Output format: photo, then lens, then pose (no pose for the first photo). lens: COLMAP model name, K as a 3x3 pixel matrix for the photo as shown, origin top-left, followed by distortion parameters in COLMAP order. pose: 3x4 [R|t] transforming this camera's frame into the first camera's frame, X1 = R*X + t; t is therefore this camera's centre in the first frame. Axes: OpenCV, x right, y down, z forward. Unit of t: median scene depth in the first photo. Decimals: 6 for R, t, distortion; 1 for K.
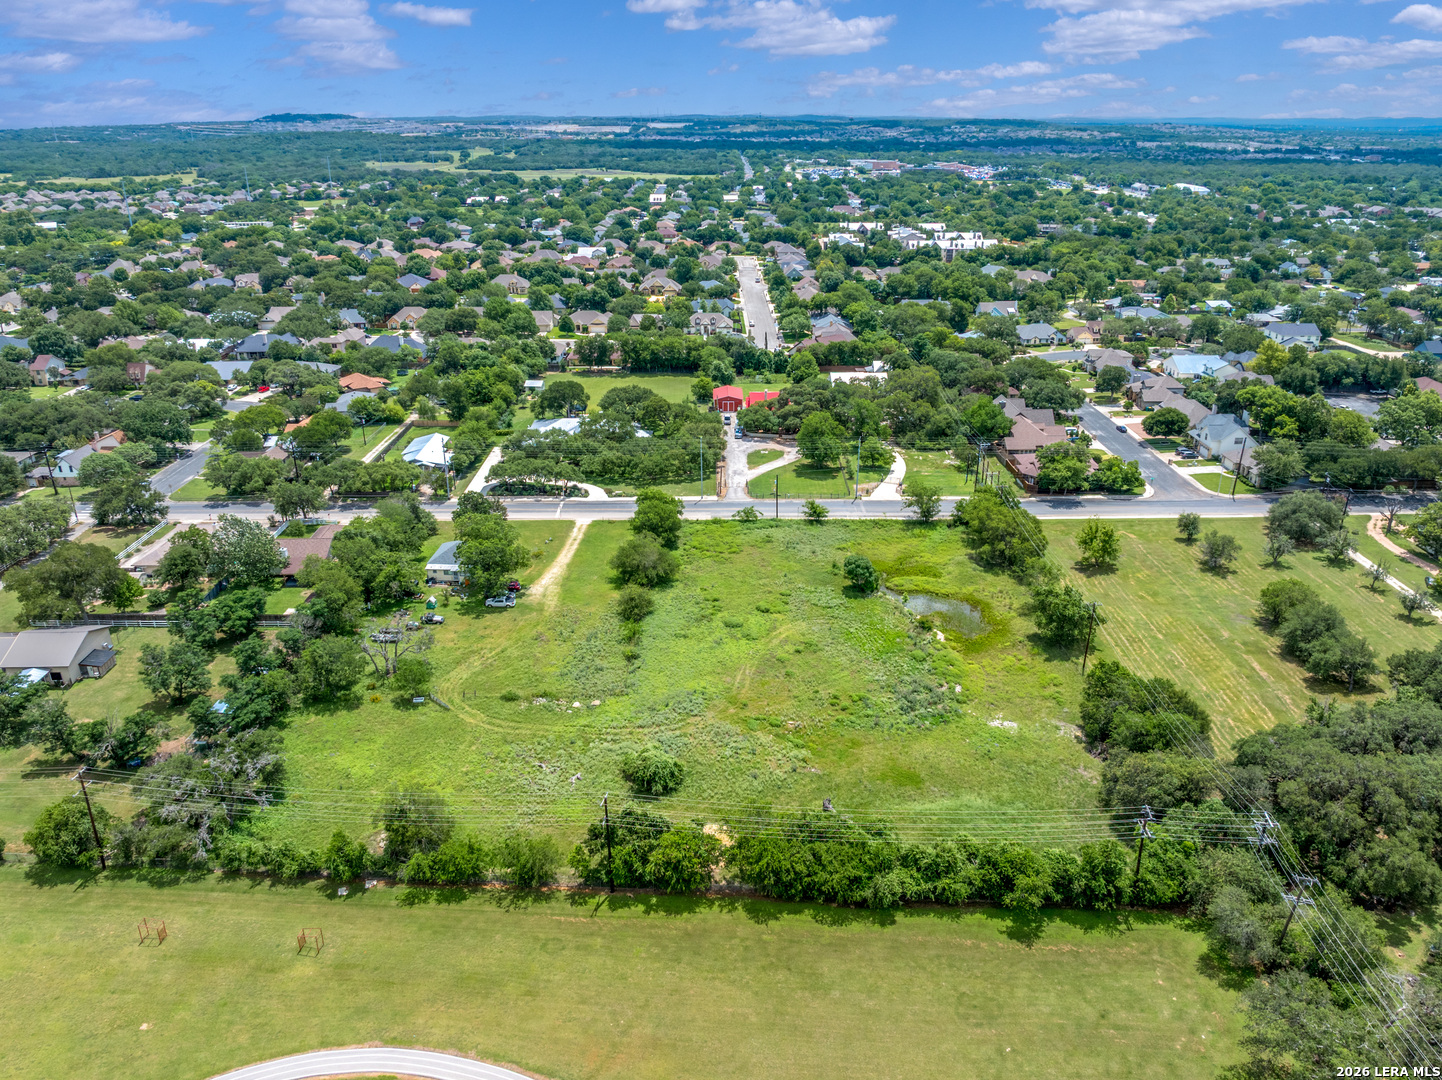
lens RADIAL K [[1023.4, 0, 722.8], [0, 1023.4, 537.6], [0, 0, 1]] dist [-0.037714, 0.000213]
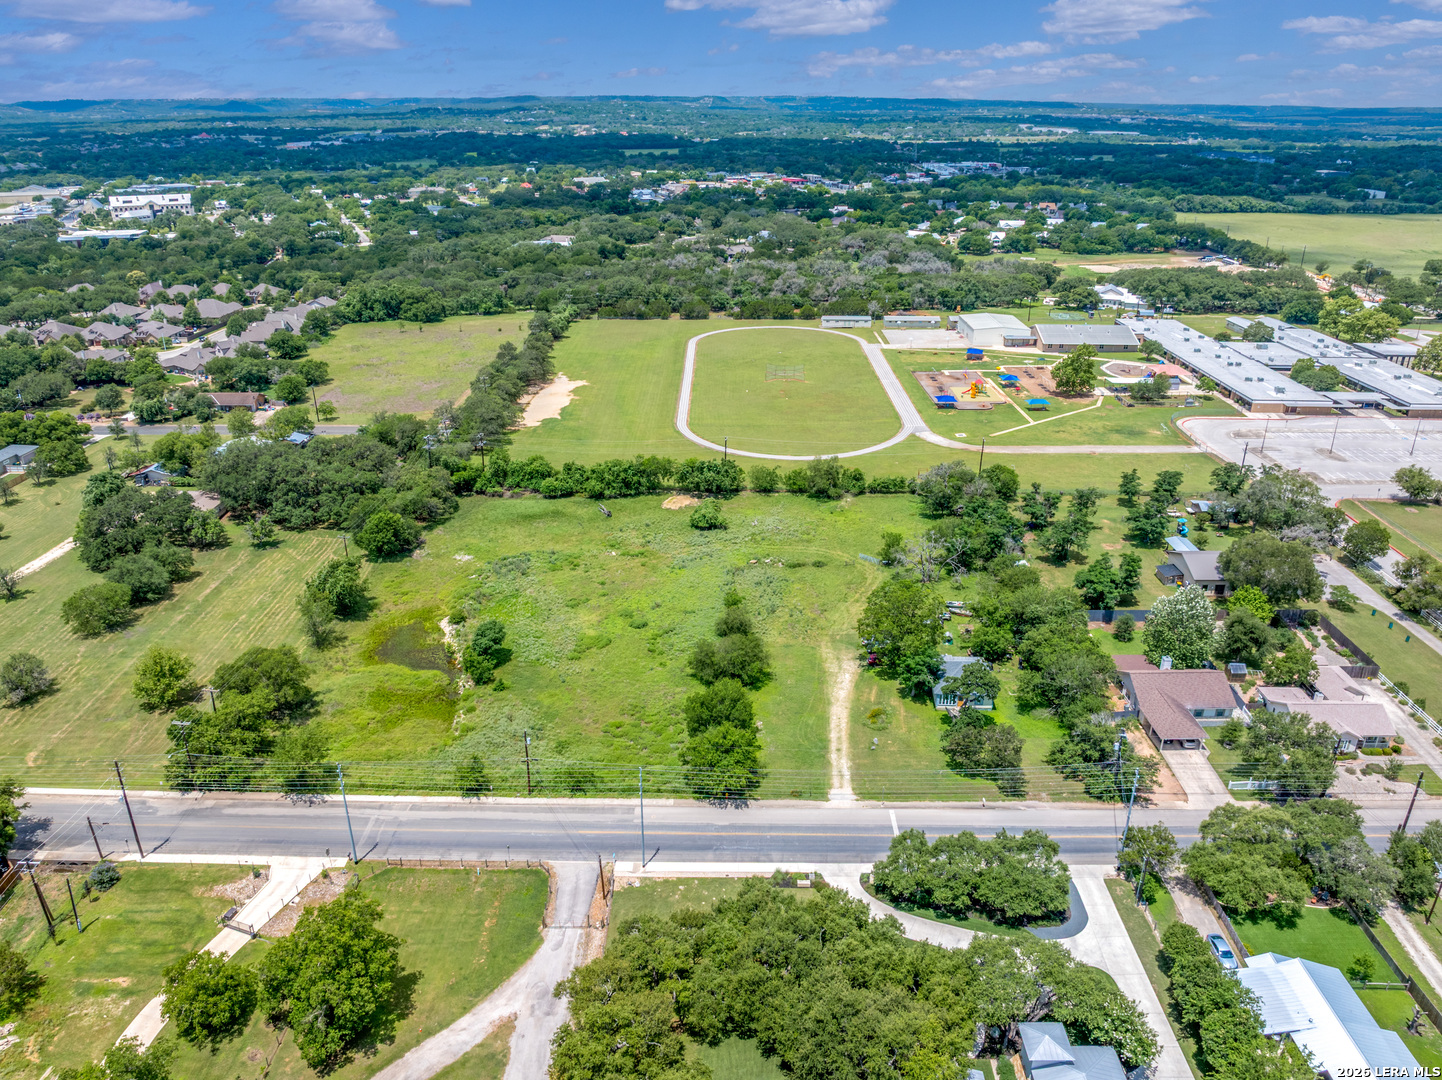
lens RADIAL K [[1023.4, 0, 722.8], [0, 1023.4, 537.6], [0, 0, 1]] dist [-0.037714, 0.000213]
pose [[-0.999810, -0.005851, 0.018619, -0.068554], [0.009284, 0.696569, 0.717429, -0.522570], [-0.017166, 0.717466, -0.696382, 1.210465]]
